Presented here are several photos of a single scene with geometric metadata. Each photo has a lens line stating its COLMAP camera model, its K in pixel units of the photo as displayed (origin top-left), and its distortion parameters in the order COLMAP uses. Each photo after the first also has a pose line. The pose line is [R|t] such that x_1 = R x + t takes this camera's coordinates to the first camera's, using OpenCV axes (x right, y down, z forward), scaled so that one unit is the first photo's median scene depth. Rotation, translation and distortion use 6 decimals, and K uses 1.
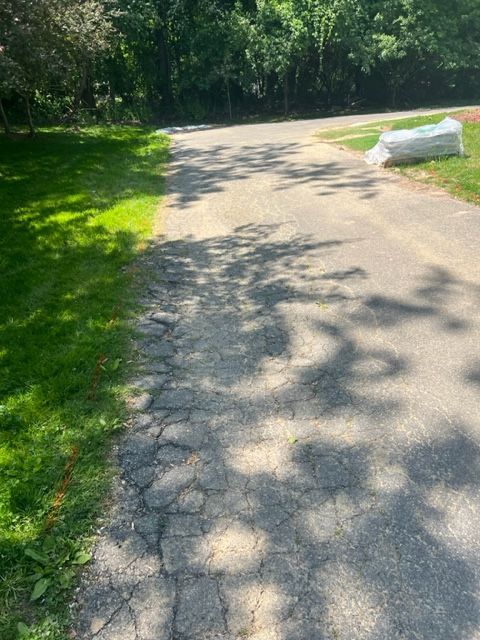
lens RADIAL K [[478.5, 0, 240.0], [0, 478.5, 320.0], [0, 0, 1]] dist [0.024937, -0.008227]
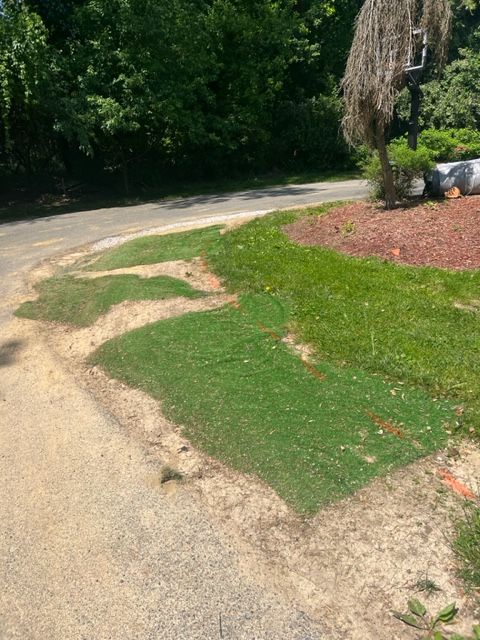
lens RADIAL K [[474.7, 0, 227.0], [0, 474.7, 320.7], [0, 0, 1]] dist [0.018452, 0.001615]
pose [[0.854605, -0.162914, 0.493061, 0.076115], [0.225422, 0.971770, -0.069630, -0.225268], [-0.467798, 0.170653, 0.867204, 0.437606]]
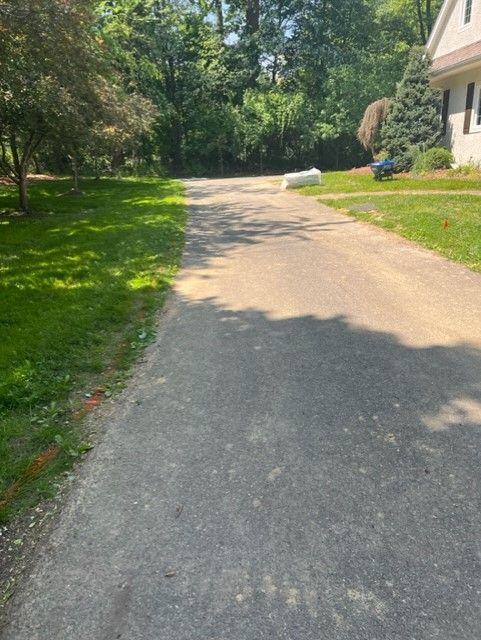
lens RADIAL K [[478.5, 0, 240.5], [0, 478.5, 320.0], [0, 0, 1]] dist [0.024937, -0.008227]
pose [[0.999680, 0.023100, 0.010328, 0.035569], [-0.021683, 0.992421, -0.120954, 0.231930], [-0.013044, 0.120691, 0.992604, -0.466699]]
